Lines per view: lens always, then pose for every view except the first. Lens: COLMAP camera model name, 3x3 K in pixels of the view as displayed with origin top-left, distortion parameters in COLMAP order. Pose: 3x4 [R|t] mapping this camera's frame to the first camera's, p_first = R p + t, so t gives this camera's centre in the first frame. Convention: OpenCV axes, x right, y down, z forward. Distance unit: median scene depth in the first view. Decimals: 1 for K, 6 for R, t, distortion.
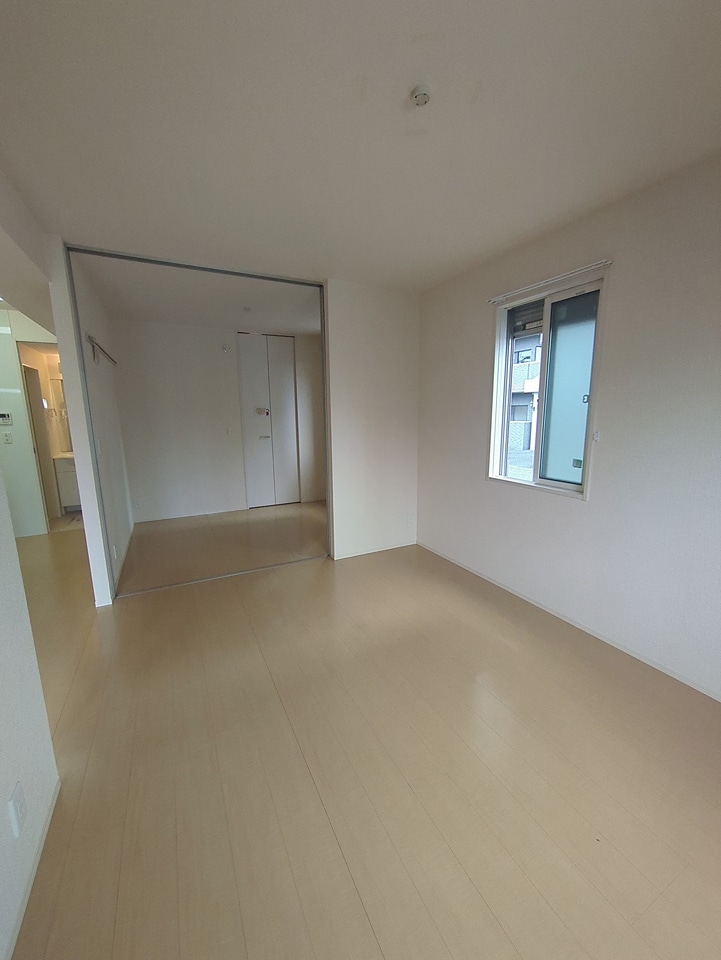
lens RADIAL K [[380.0, 0, 360.5], [0, 380.0, 480.0], [0, 0, 1]] dist [0.000700, 0.000037]
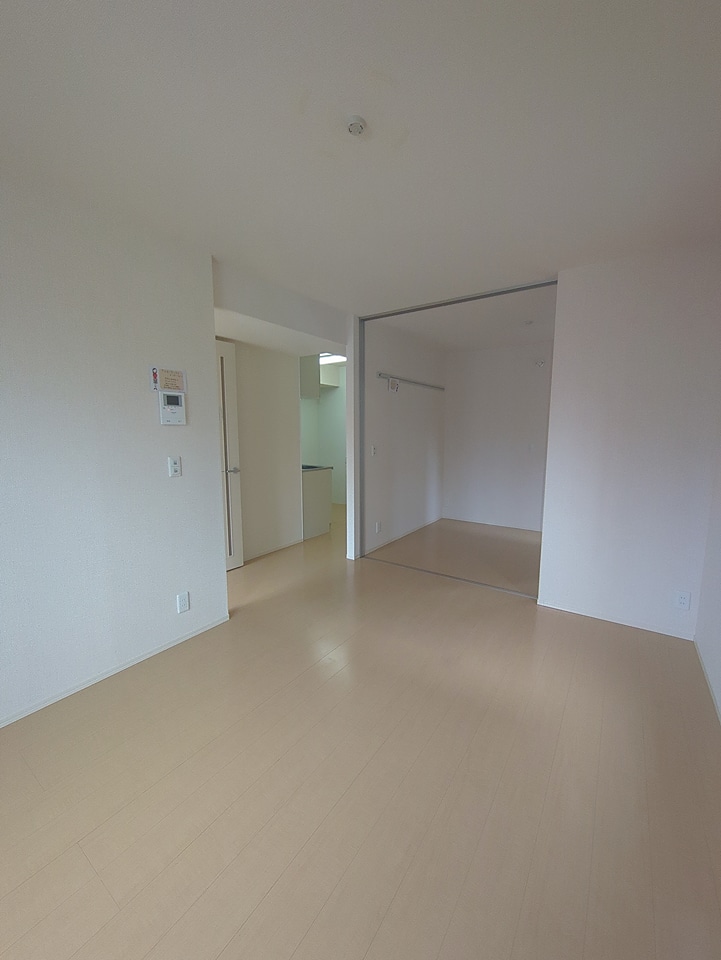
lens RADIAL K [[380.0, 0, 360.5], [0, 380.0, 480.0], [0, 0, 1]] dist [0.000700, 0.000037]
pose [[0.478374, 0.129012, -0.868628, 0.435917], [-0.167646, 0.984374, 0.053876, -0.038222], [0.862005, 0.119849, 0.492527, 0.221516]]
